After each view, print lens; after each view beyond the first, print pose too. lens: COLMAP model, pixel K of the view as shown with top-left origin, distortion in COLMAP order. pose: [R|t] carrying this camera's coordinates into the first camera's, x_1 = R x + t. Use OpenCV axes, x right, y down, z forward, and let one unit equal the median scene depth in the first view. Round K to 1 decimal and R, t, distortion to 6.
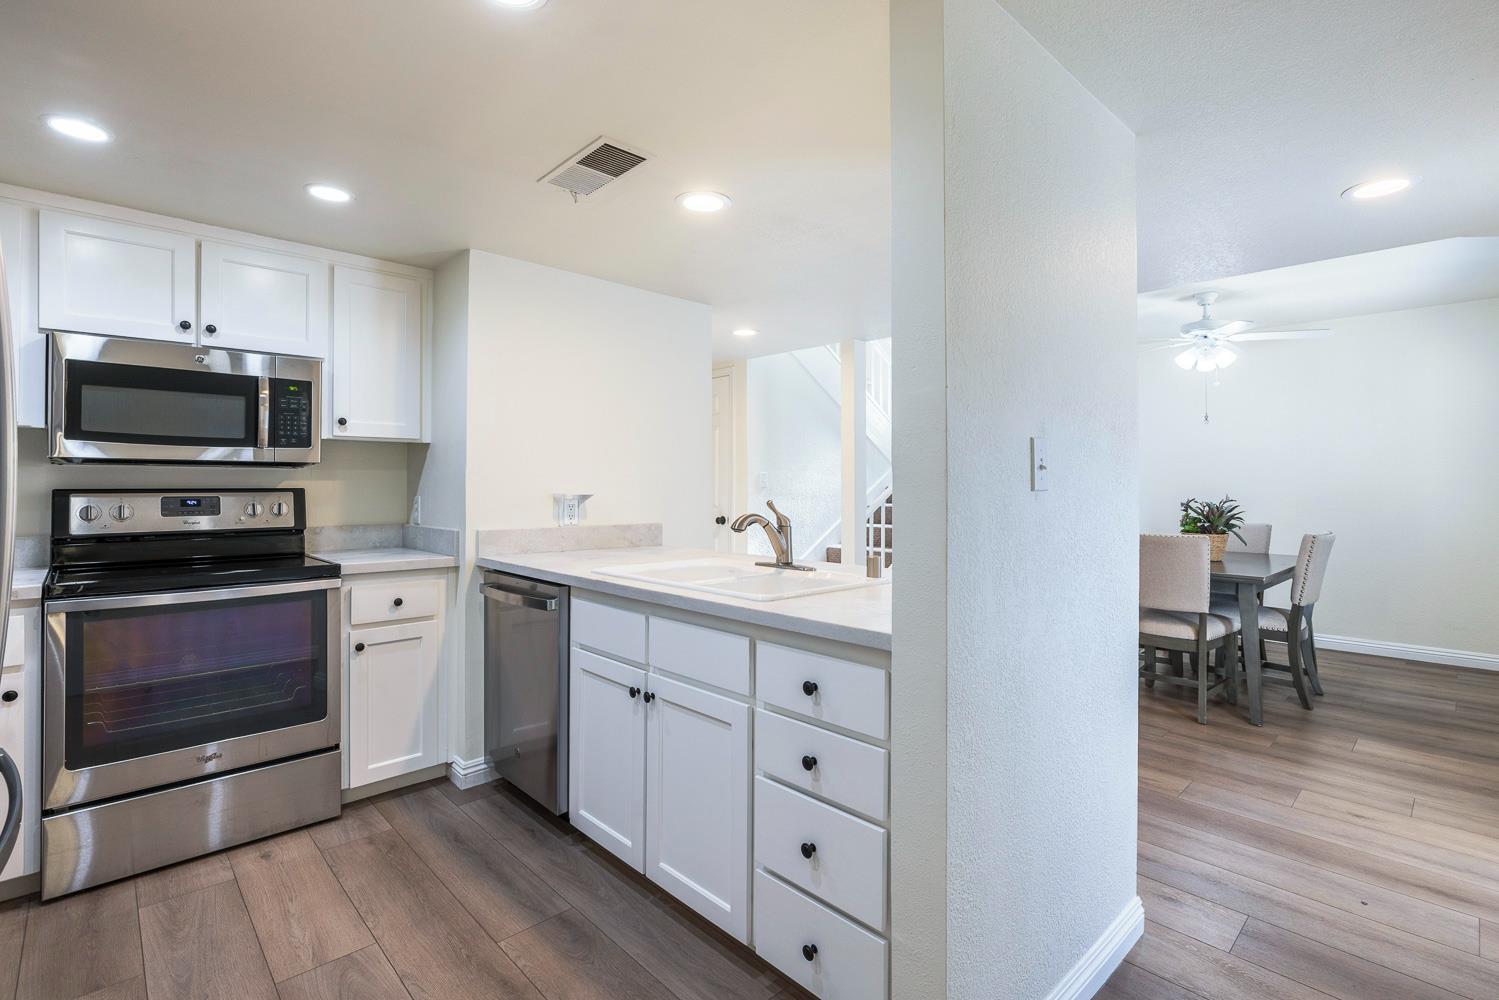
lens RADIAL K [[703.7, 0, 749.5], [0, 703.7, 500.0], [0, 0, 1]] dist [-0.002491, -0.000394]
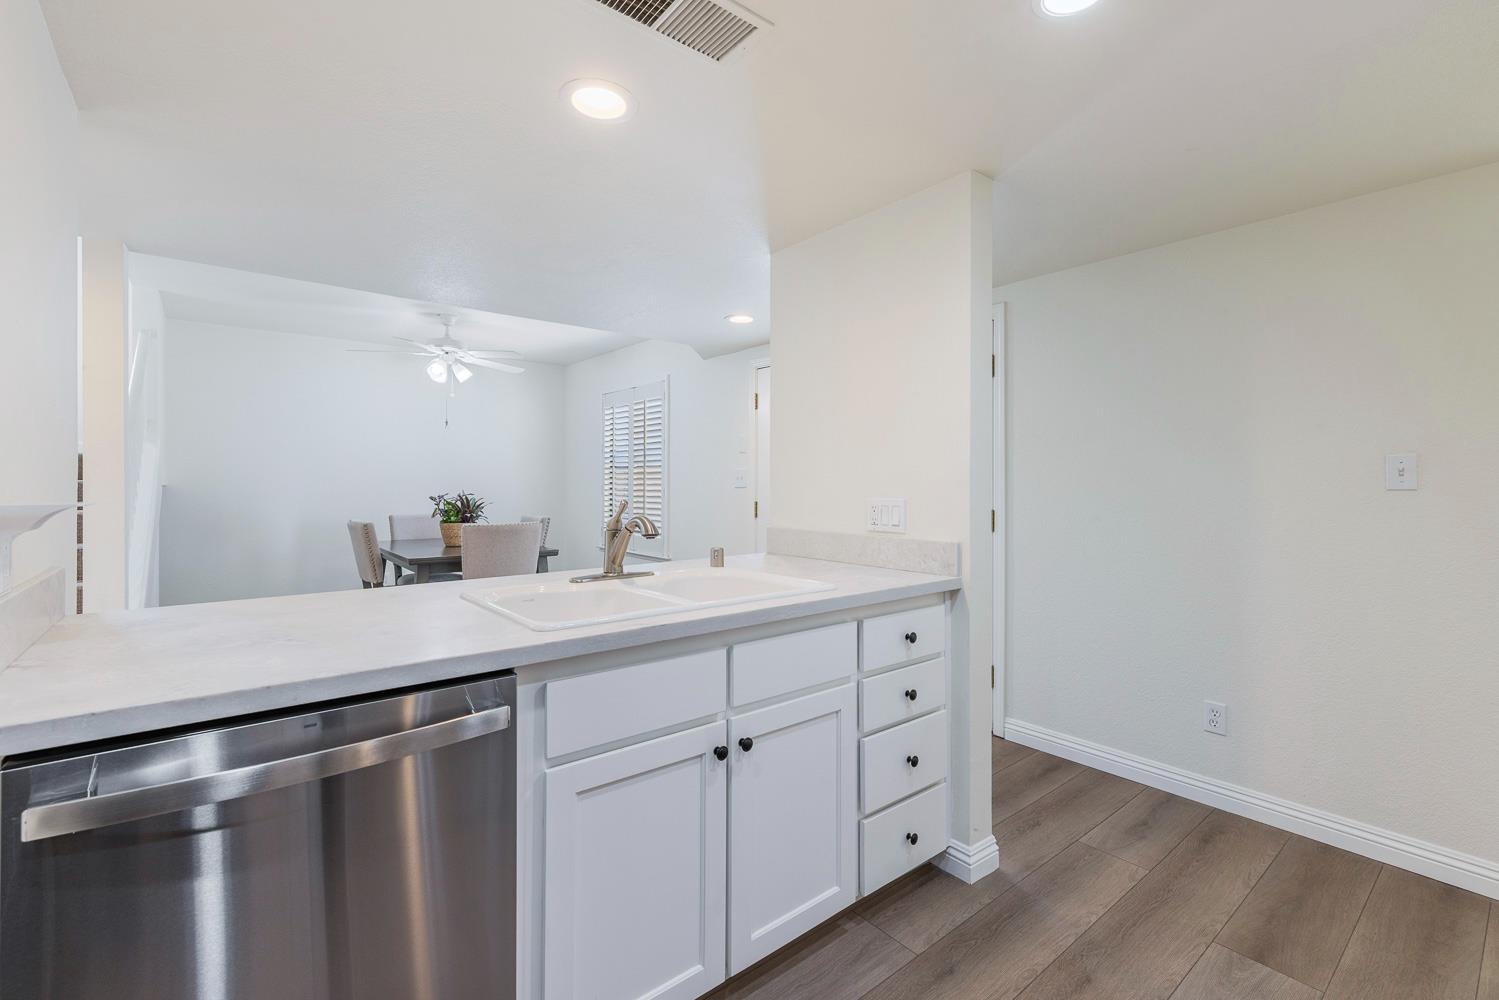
lens RADIAL K [[656.4, 0, 756.8], [0, 656.4, 491.2], [0, 0, 1]] dist [-0.007806, 0.000123]
pose [[0.071071, -0.011857, 0.997401, -0.684111], [0.014974, 0.999829, 0.010819, -0.014062], [-0.997359, 0.014166, 0.071236, 0.714390]]
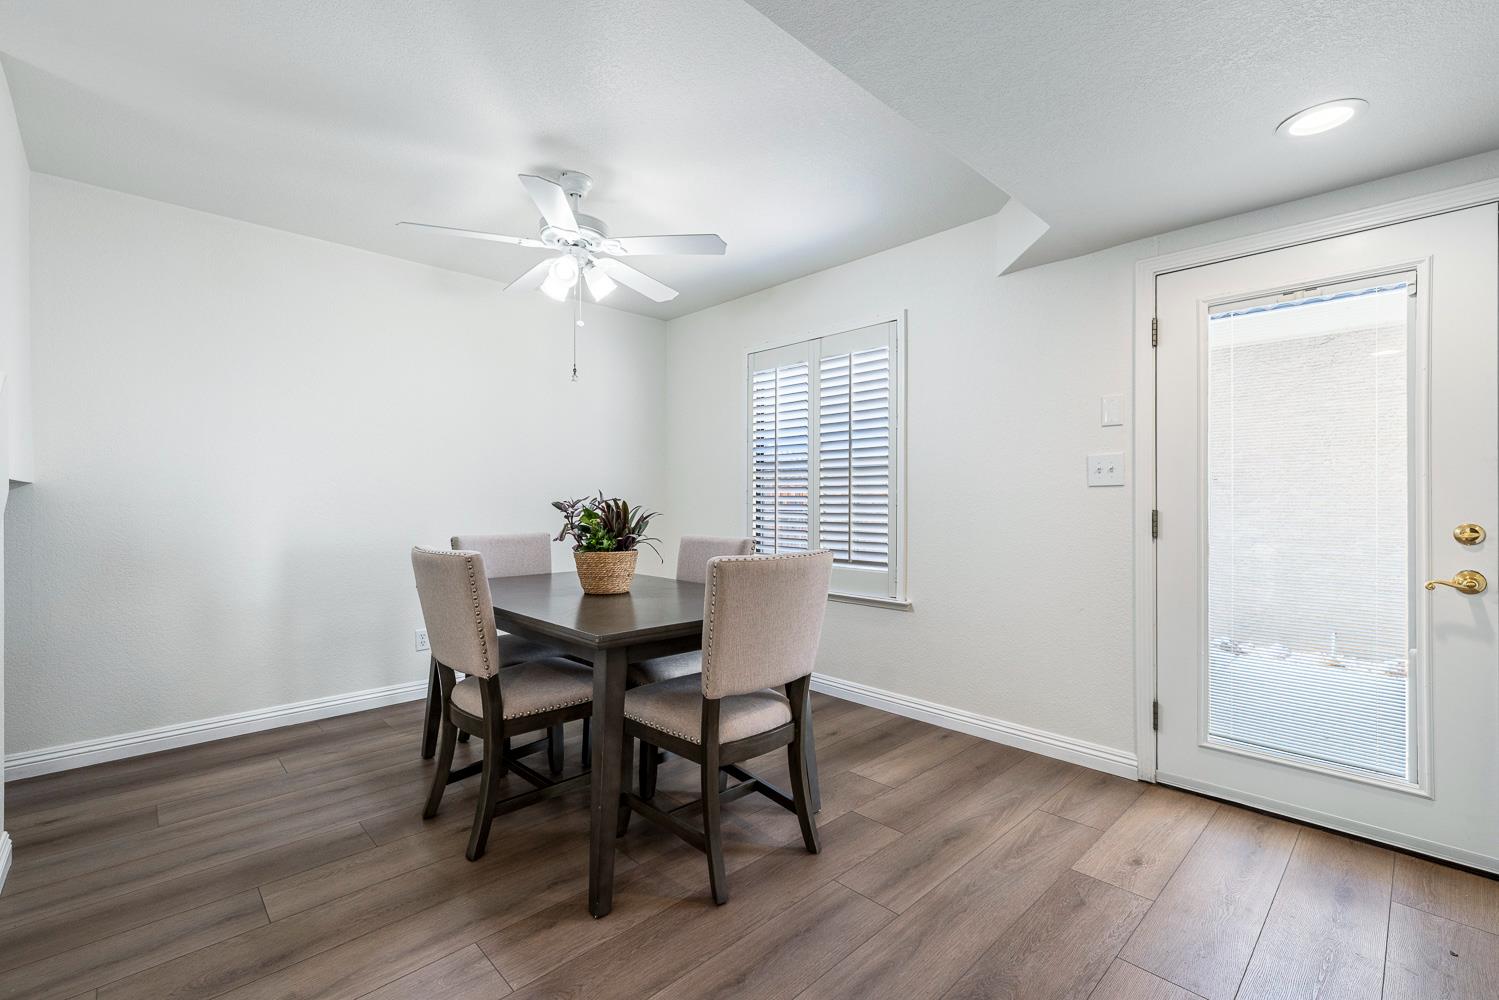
lens RADIAL K [[647.0, 0, 748.1], [0, 647.0, 499.0], [0, 0, 1]] dist [0.002345, 0.000085]
pose [[-0.004683, 0.005223, 0.999975, 0.091008], [0.016113, 0.999857, -0.005147, 0.011874], [-0.999859, 0.016088, -0.004767, 1.459619]]
